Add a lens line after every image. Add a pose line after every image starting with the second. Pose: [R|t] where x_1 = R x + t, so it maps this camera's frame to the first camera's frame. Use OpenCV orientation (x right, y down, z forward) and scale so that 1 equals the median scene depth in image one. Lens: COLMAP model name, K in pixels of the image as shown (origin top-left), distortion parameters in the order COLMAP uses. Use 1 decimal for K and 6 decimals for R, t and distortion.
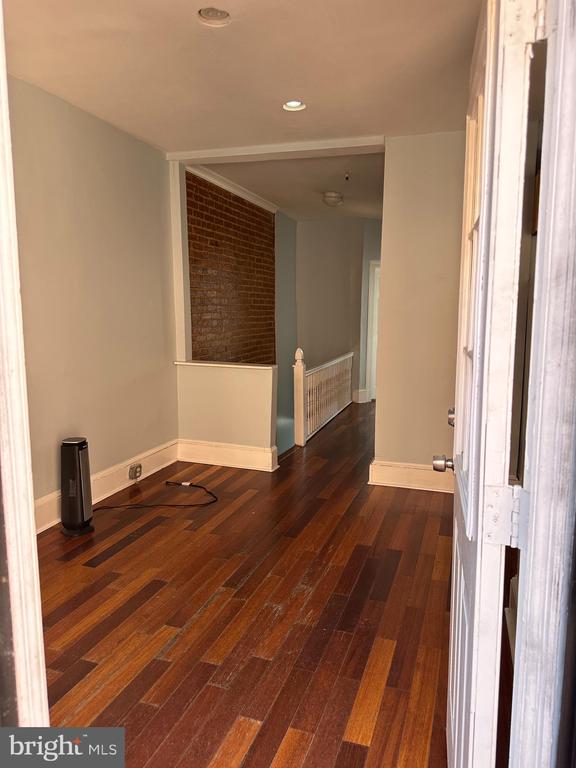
lens RADIAL K [[547.5, 0, 288.6], [0, 547.5, 379.4], [0, 0, 1]] dist [0.068290, -0.085916]
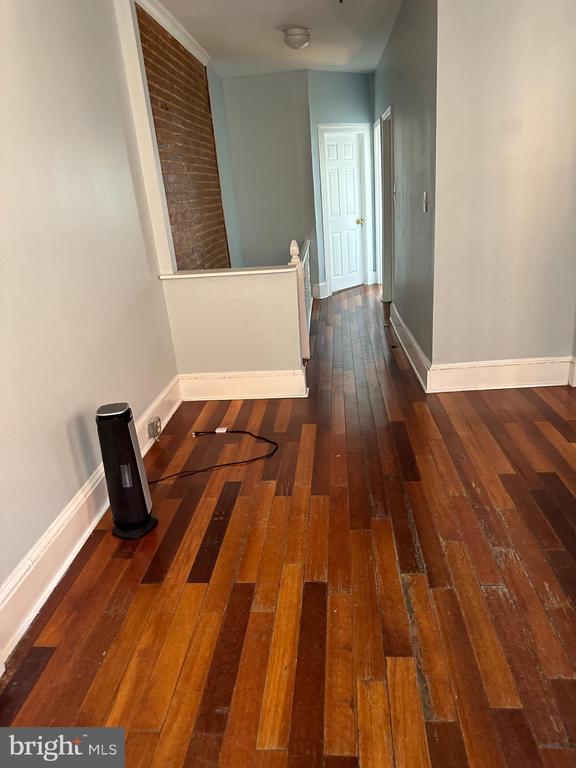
lens RADIAL K [[547.5, 0, 287.2], [0, 547.5, 388.8], [0, 0, 1]] dist [0.068290, -0.085916]
pose [[0.967149, -0.161764, 0.196101, -0.239502], [0.118182, 0.969093, 0.216547, -0.028066], [-0.225069, -0.186258, 0.956374, 0.236897]]
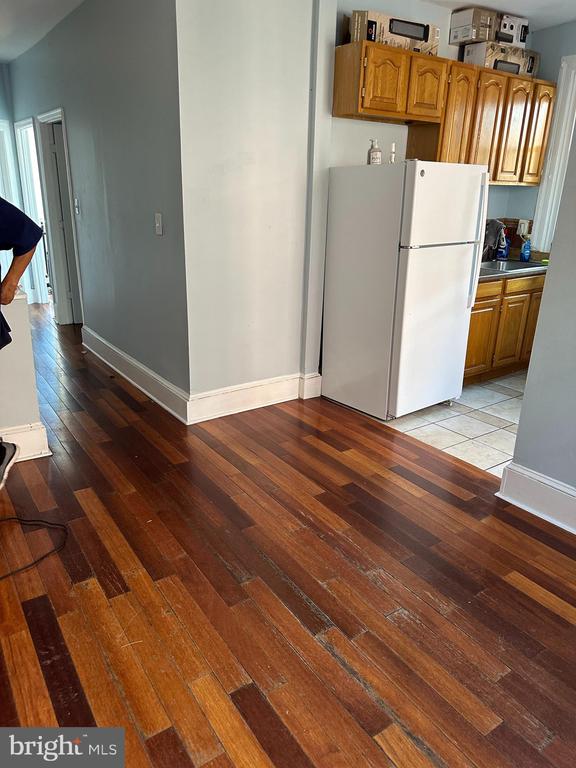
lens RADIAL K [[547.5, 0, 289.0], [0, 547.5, 386.4], [0, 0, 1]] dist [0.068290, -0.085916]
pose [[0.604198, -0.267120, 0.750728, -0.367179], [0.089894, 0.958973, 0.268868, -0.070641], [-0.791747, -0.094963, 0.603422, 0.407593]]
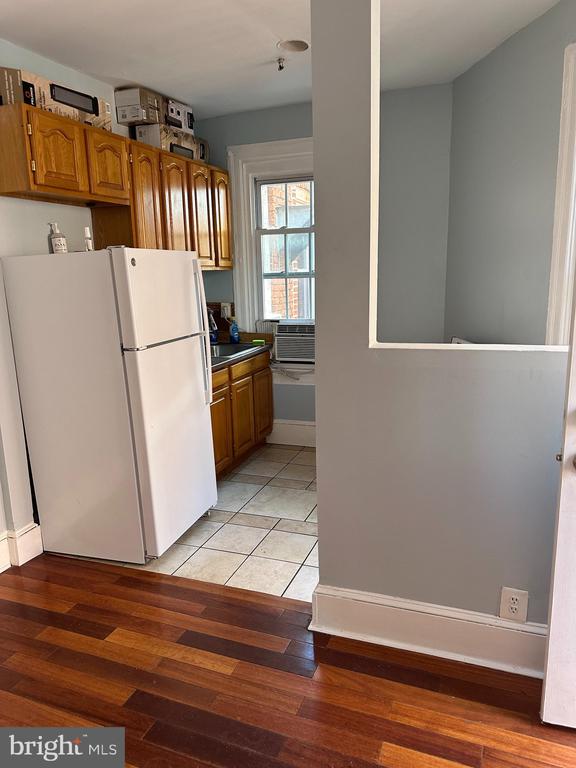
lens RADIAL K [[547.5, 0, 291.1], [0, 547.5, 391.4], [0, 0, 1]] dist [0.068290, -0.085916]
pose [[0.070567, -0.227769, 0.971155, -0.236666], [0.160054, 0.963553, 0.214356, -0.094633], [-0.984583, 0.140311, 0.104450, 0.527725]]
